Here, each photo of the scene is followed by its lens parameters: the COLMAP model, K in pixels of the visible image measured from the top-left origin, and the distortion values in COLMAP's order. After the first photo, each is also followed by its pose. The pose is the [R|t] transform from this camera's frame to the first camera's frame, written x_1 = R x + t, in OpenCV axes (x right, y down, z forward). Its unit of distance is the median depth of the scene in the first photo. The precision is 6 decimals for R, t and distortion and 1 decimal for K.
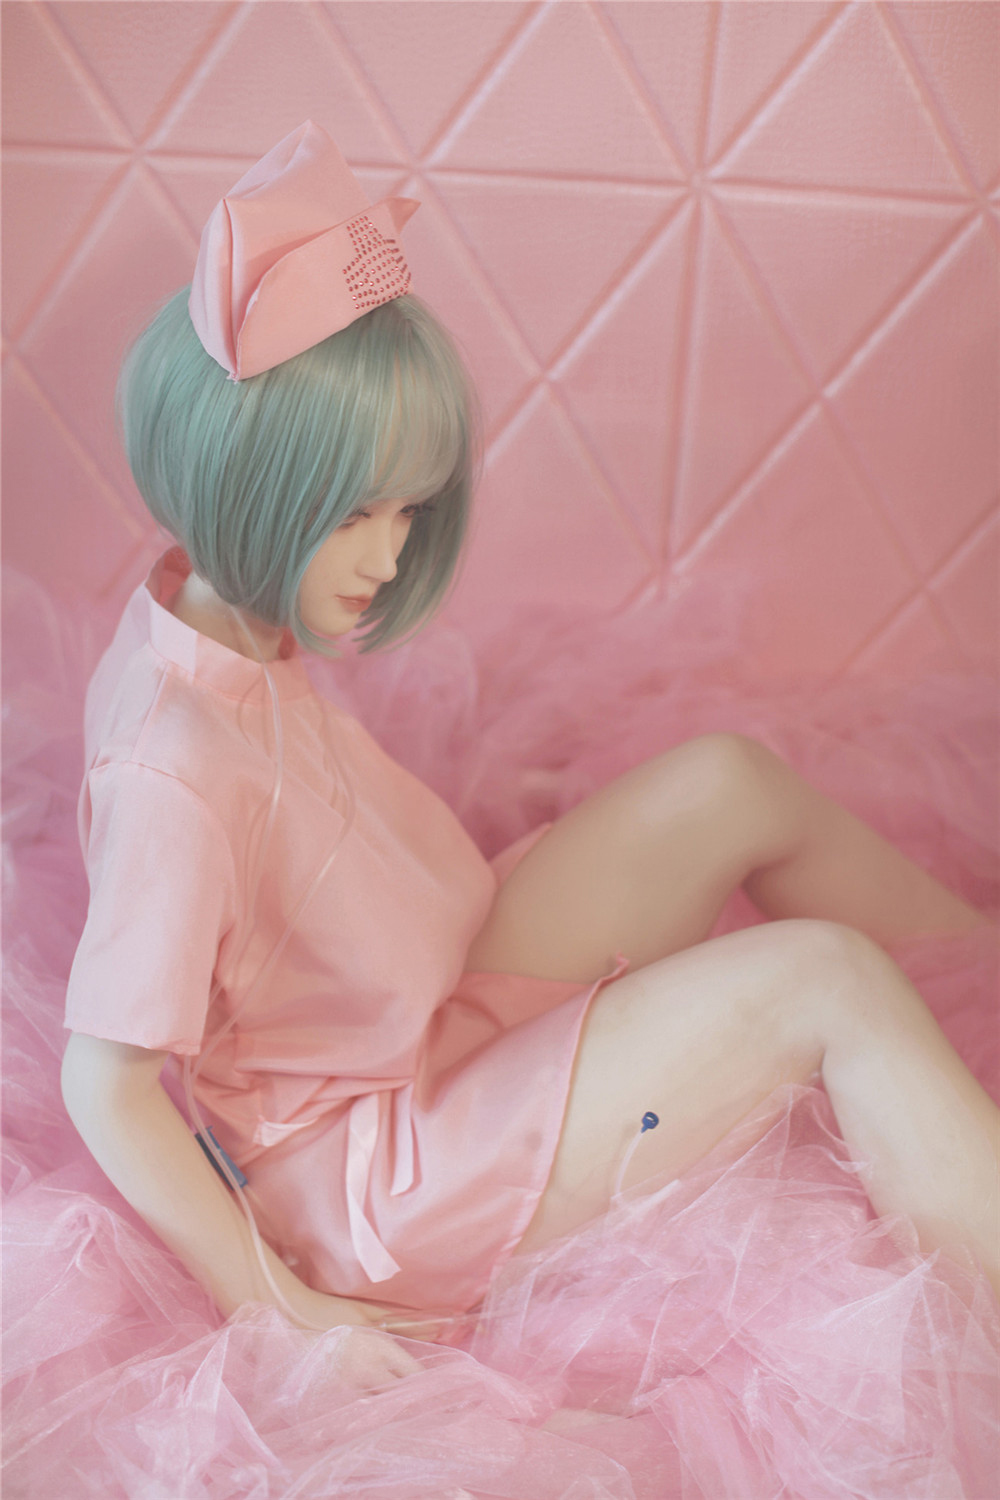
lens RADIAL K [[2237.6, 0, 500.0], [0, 2237.6, 750.0], [0, 0, 1]] dist [-0.205035, 0.178932]
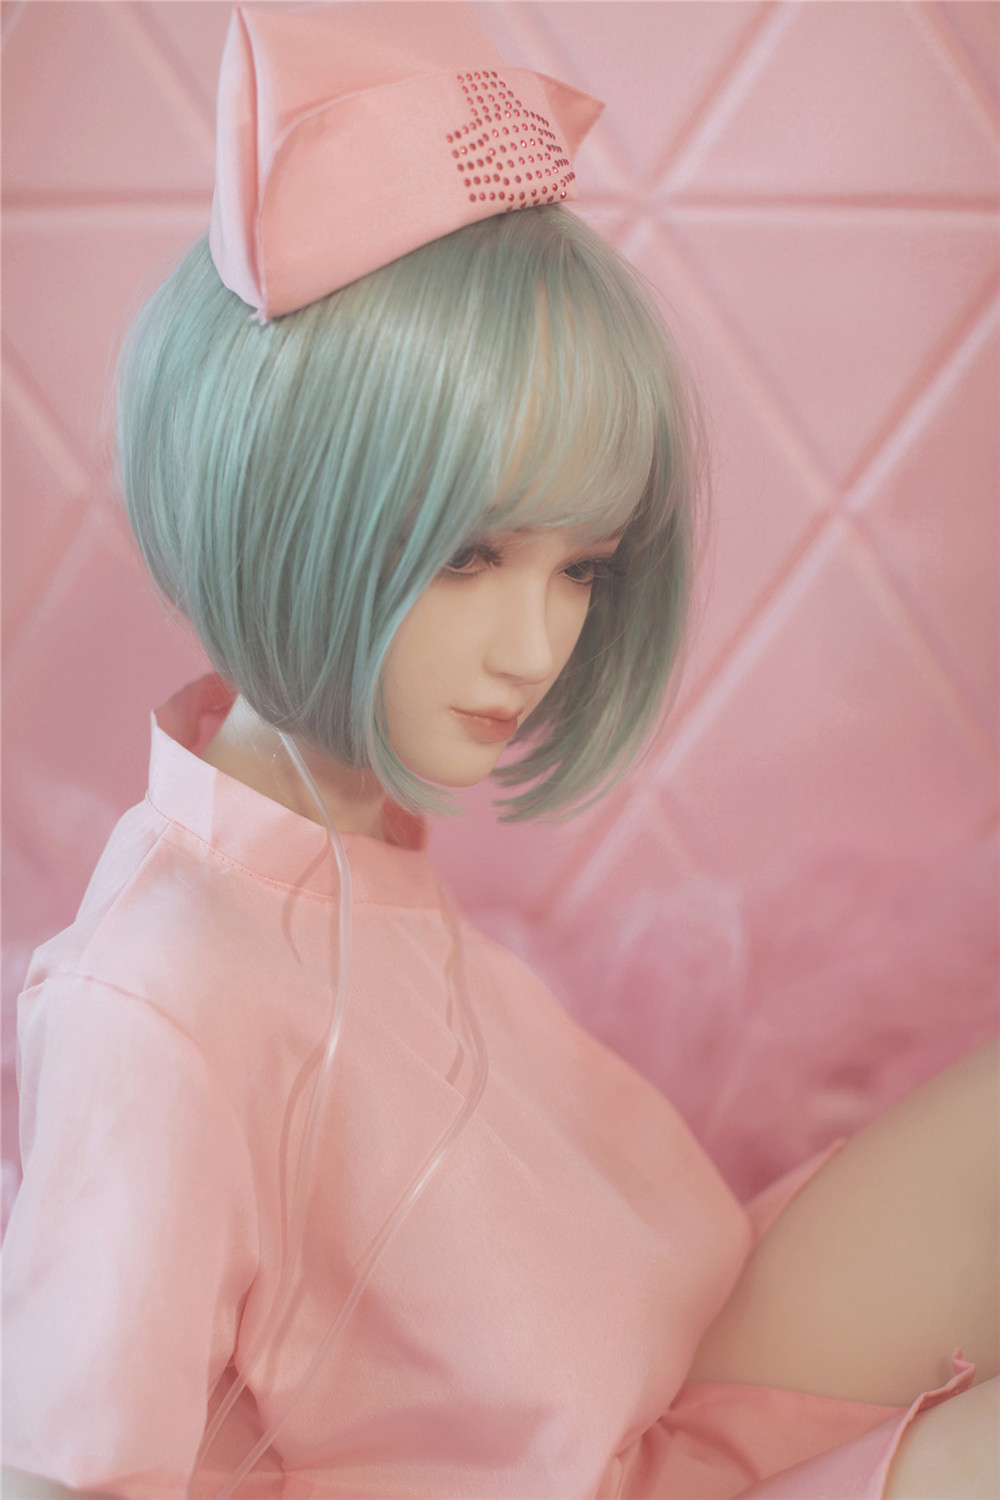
lens RADIAL K [[2237.6, 0, 500.0], [0, 2237.6, 750.0], [0, 0, 1]] dist [-0.205035, 0.178932]
pose [[0.986291, -0.017239, -0.164111, 0.035386], [-0.016659, 0.979045, -0.202963, 0.060824], [0.164171, 0.202915, 0.965336, 0.442735]]
